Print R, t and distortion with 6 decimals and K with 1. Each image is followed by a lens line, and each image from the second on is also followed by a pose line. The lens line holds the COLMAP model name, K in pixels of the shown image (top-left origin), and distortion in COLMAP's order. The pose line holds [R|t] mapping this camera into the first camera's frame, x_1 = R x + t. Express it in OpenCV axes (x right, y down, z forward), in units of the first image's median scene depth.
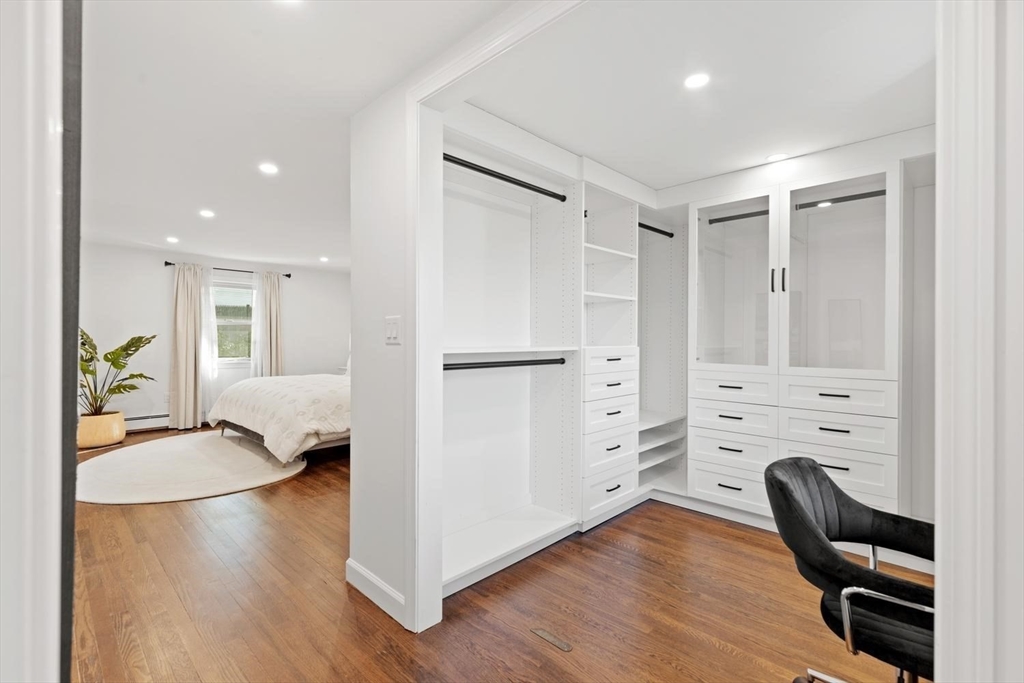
lens RADIAL K [[470.6, 0, 515.3], [0, 470.6, 341.7], [0, 0, 1]] dist [0.004694, -0.001583]
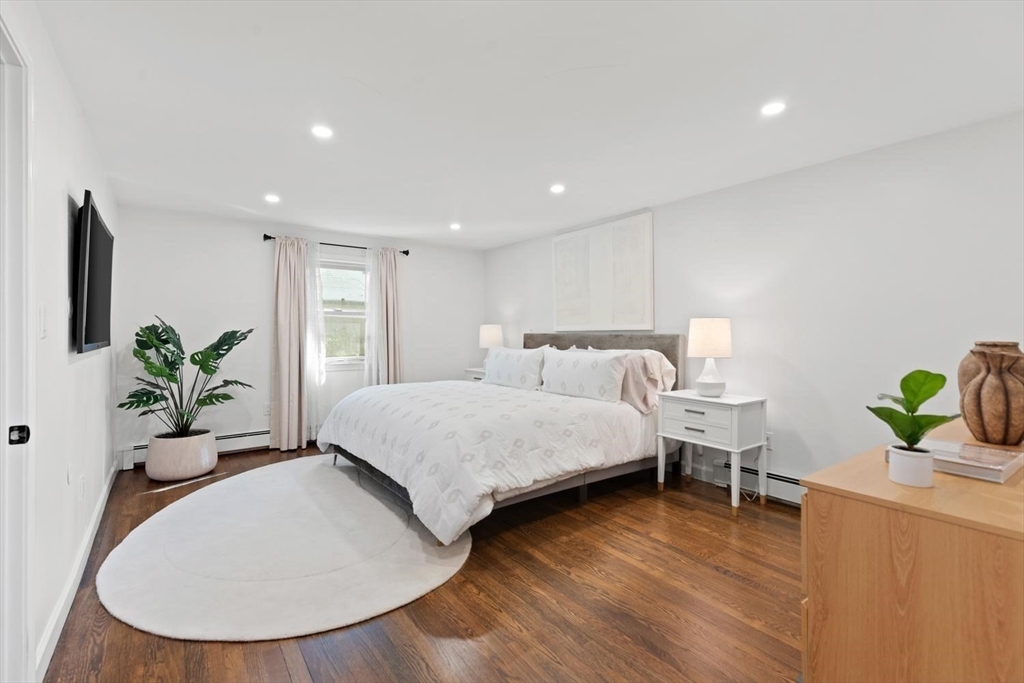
lens RADIAL K [[470.6, 0, 509.8], [0, 470.6, 334.6], [0, 0, 1]] dist [0.004694, -0.001583]
pose [[0.986779, -0.004872, -0.161995, -0.239611], [0.004690, 0.999988, -0.001504, -0.002013], [0.162001, 0.000724, 0.986790, 0.329202]]
